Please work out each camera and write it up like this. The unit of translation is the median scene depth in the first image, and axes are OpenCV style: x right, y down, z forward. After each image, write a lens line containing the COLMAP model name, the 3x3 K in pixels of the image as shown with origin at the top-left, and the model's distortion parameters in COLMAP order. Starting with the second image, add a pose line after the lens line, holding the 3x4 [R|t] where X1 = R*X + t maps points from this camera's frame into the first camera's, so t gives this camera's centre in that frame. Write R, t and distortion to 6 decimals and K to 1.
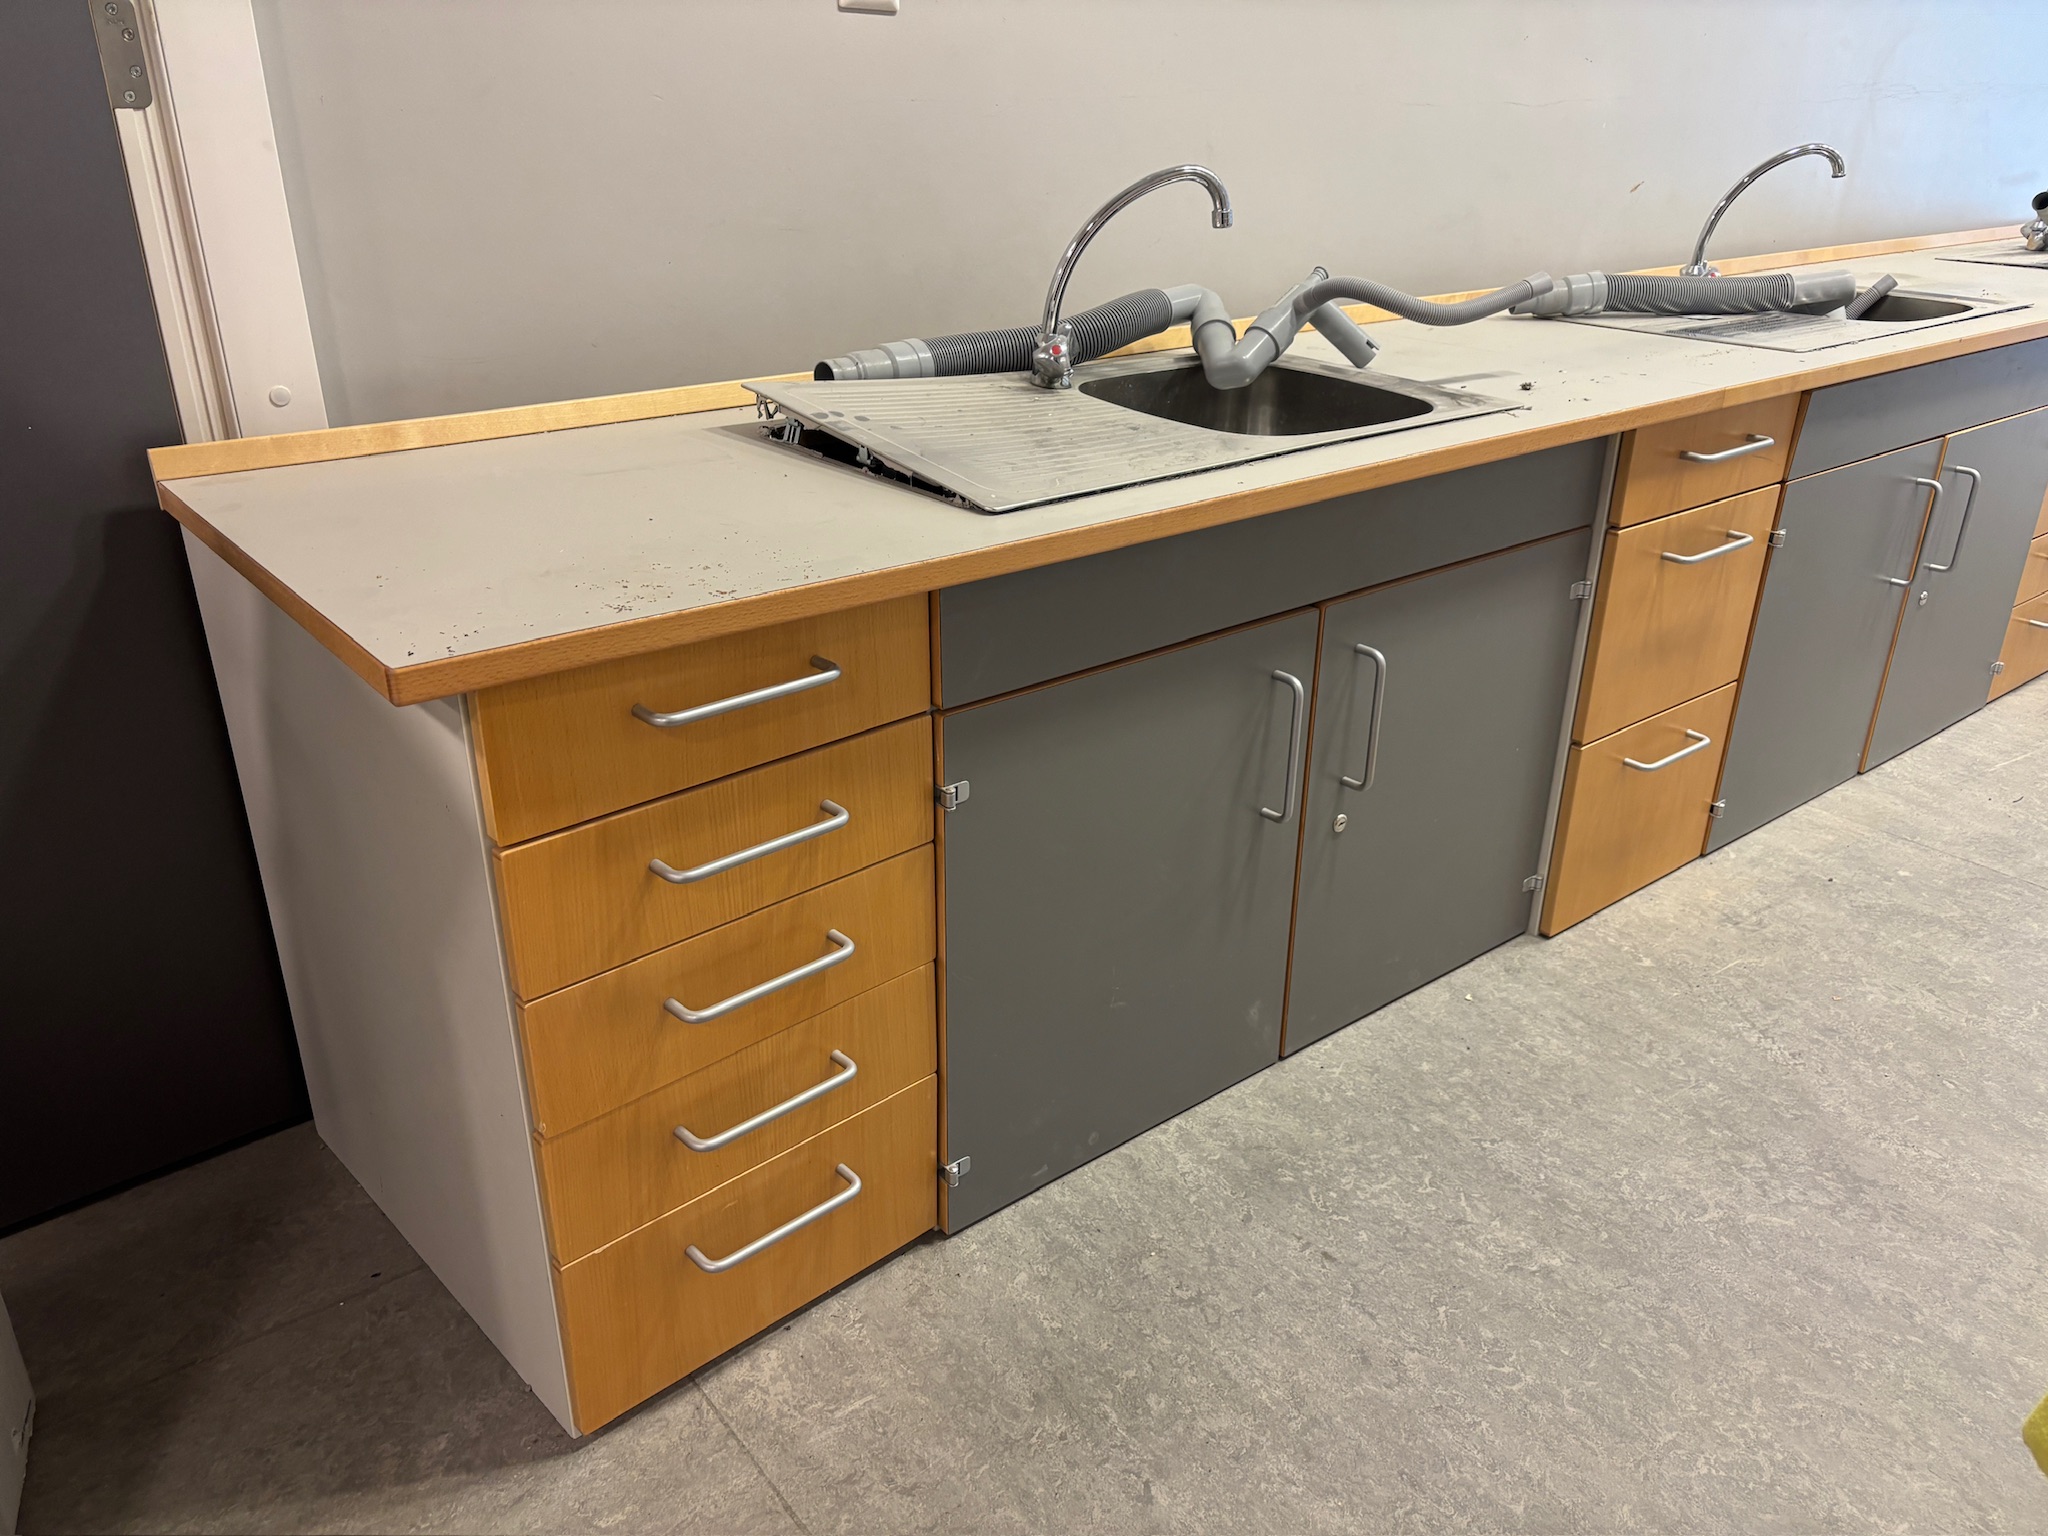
lens RADIAL K [[1548.6, 0, 1035.7], [0, 1548.6, 779.3], [0, 0, 1]] dist [0.039840, -0.028525]
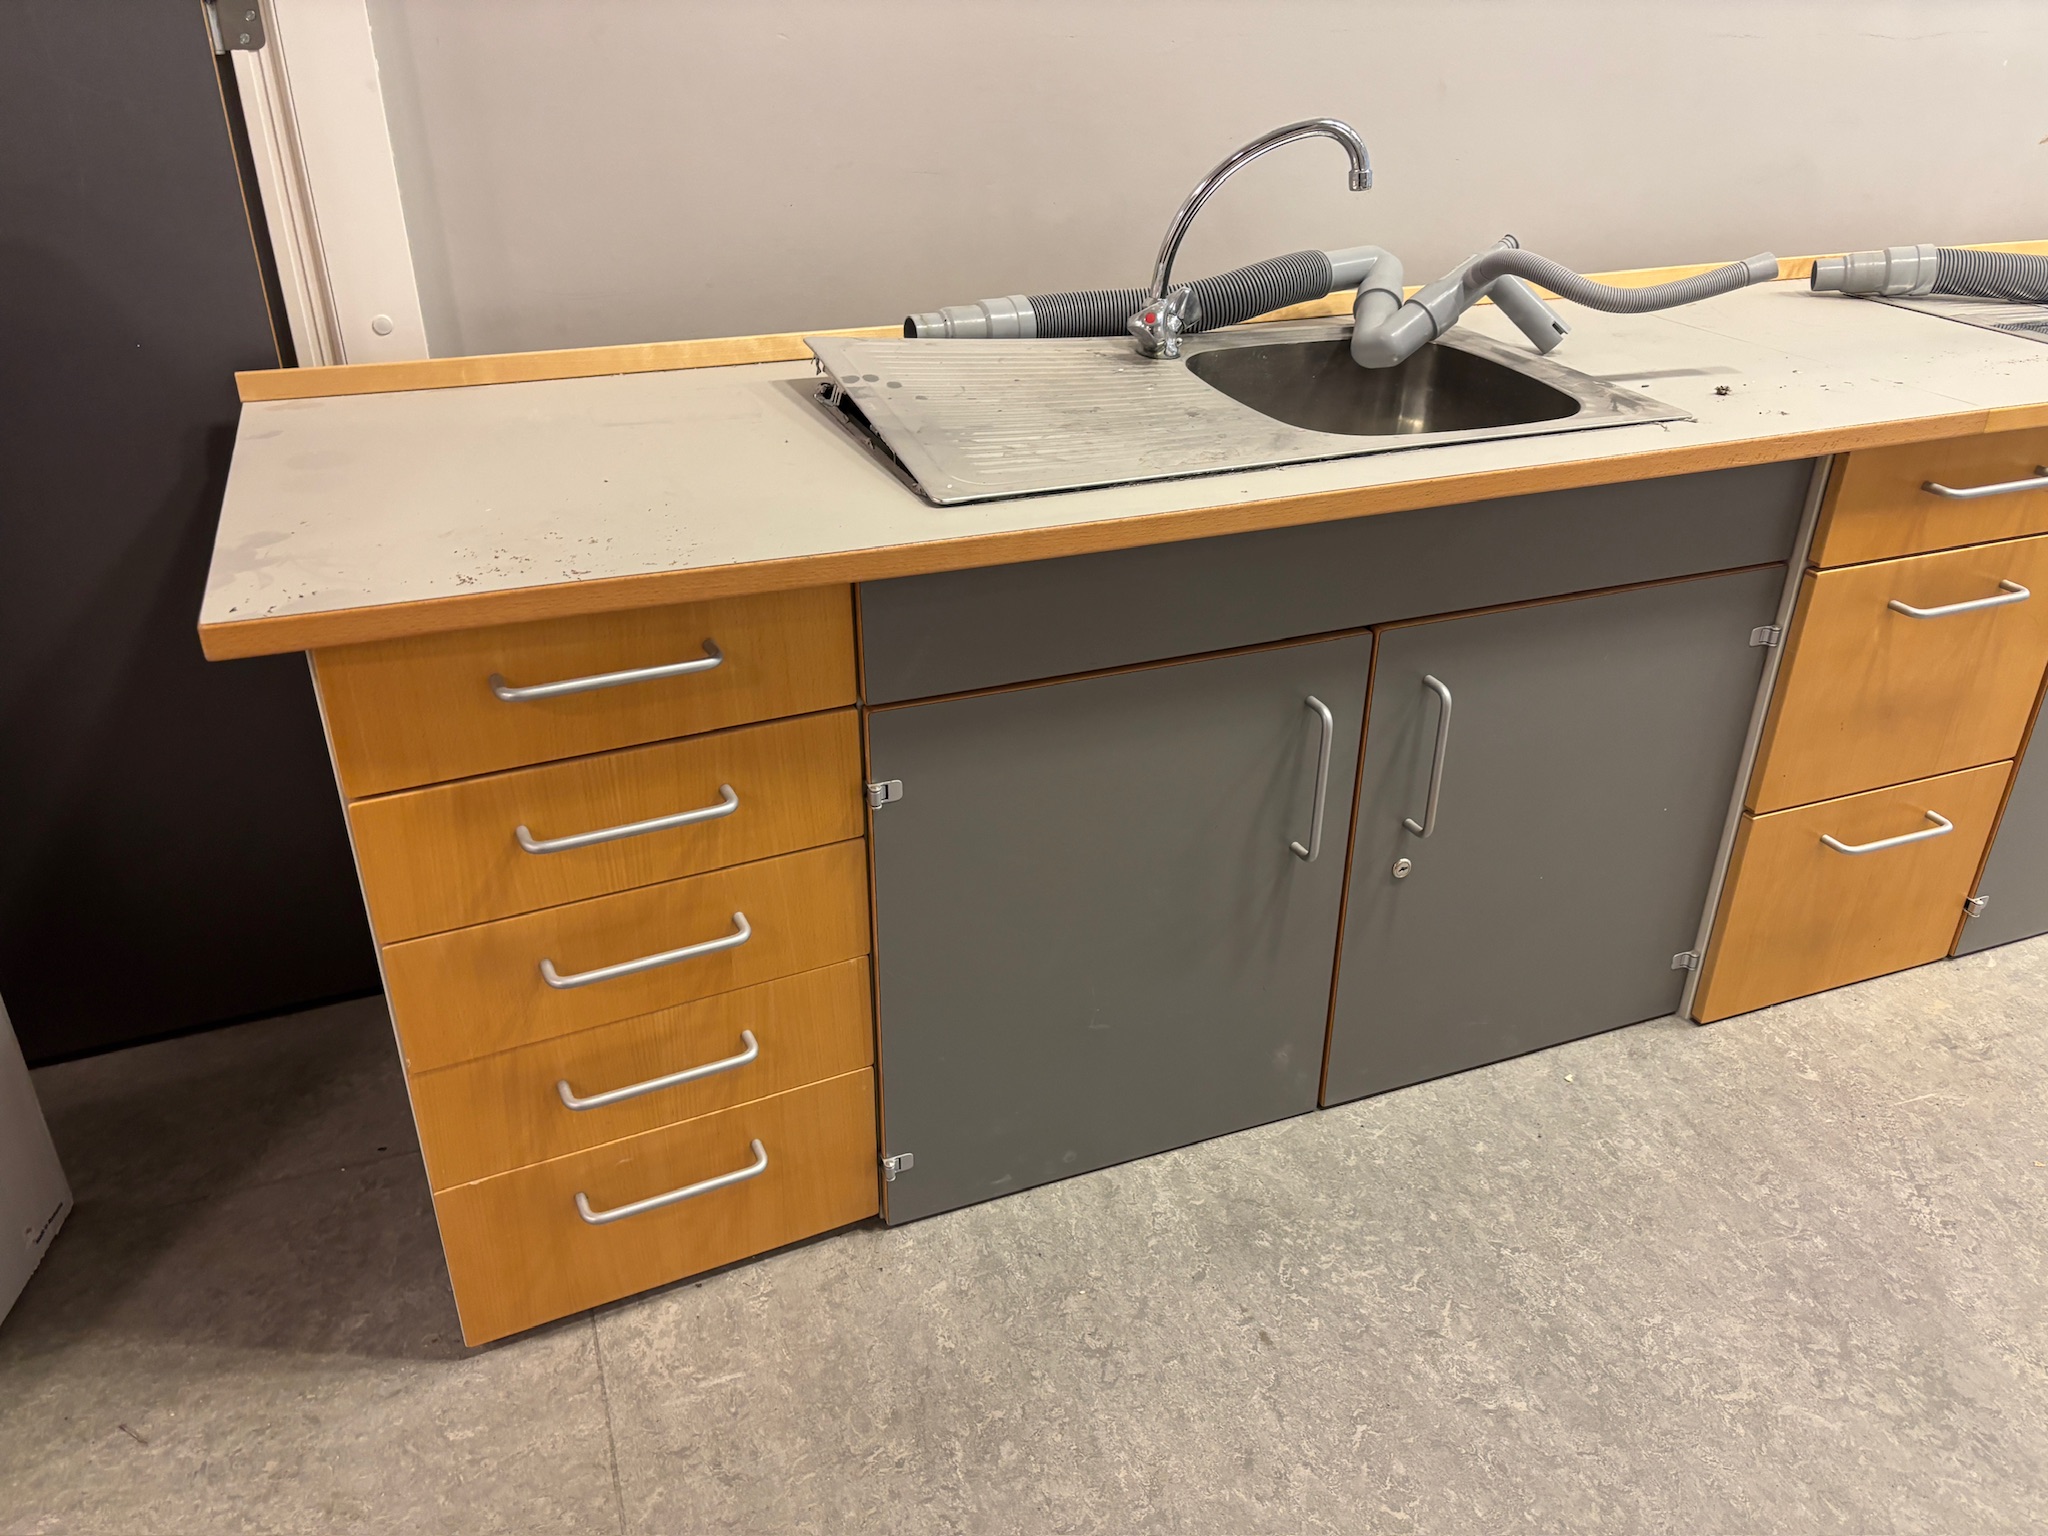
lens RADIAL K [[1552.6, 0, 1039.6], [0, 1552.6, 775.4], [0, 0, 1]] dist [0.028267, -0.005644]
pose [[0.953917, 0.138595, -0.266148, 0.254357], [-0.123809, 0.989717, 0.071638, -0.070671], [0.273340, -0.035385, 0.961267, 0.087354]]
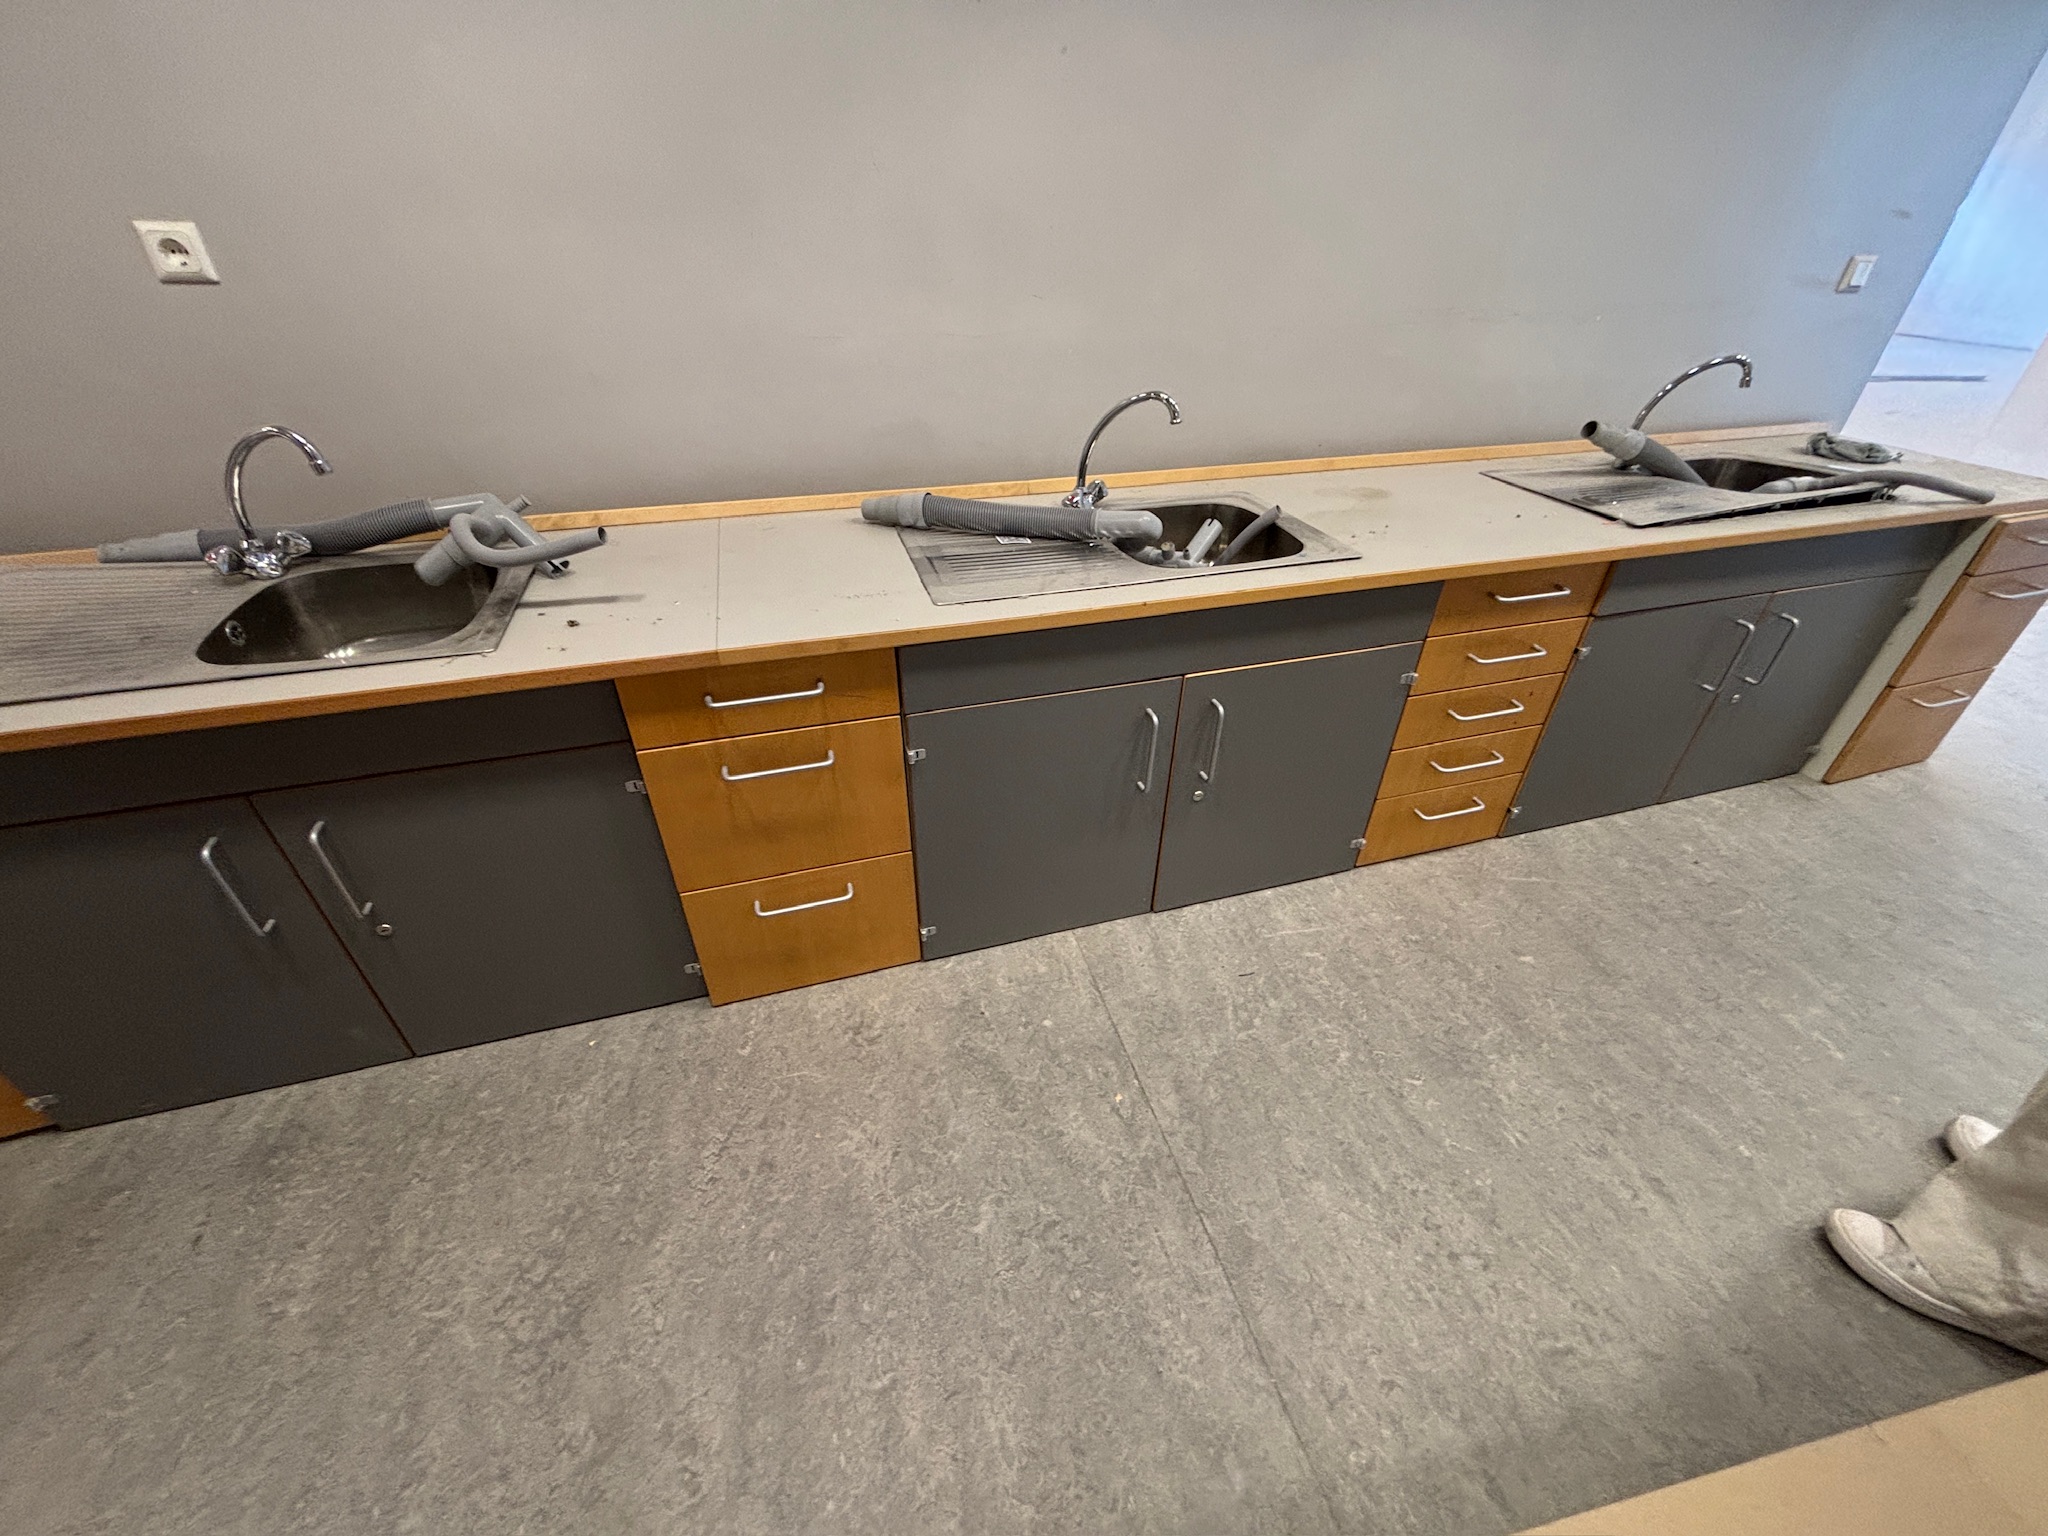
lens RADIAL K [[825.1, 0, 1023.8], [0, 825.1, 762.9], [0, 0, 1]] dist [0.000207, 0.000070]
pose [[0.923072, 0.213808, -0.319725, 1.023637], [-0.158647, 0.968901, 0.189899, -0.381484], [0.350384, -0.124567, 0.928286, 0.599616]]
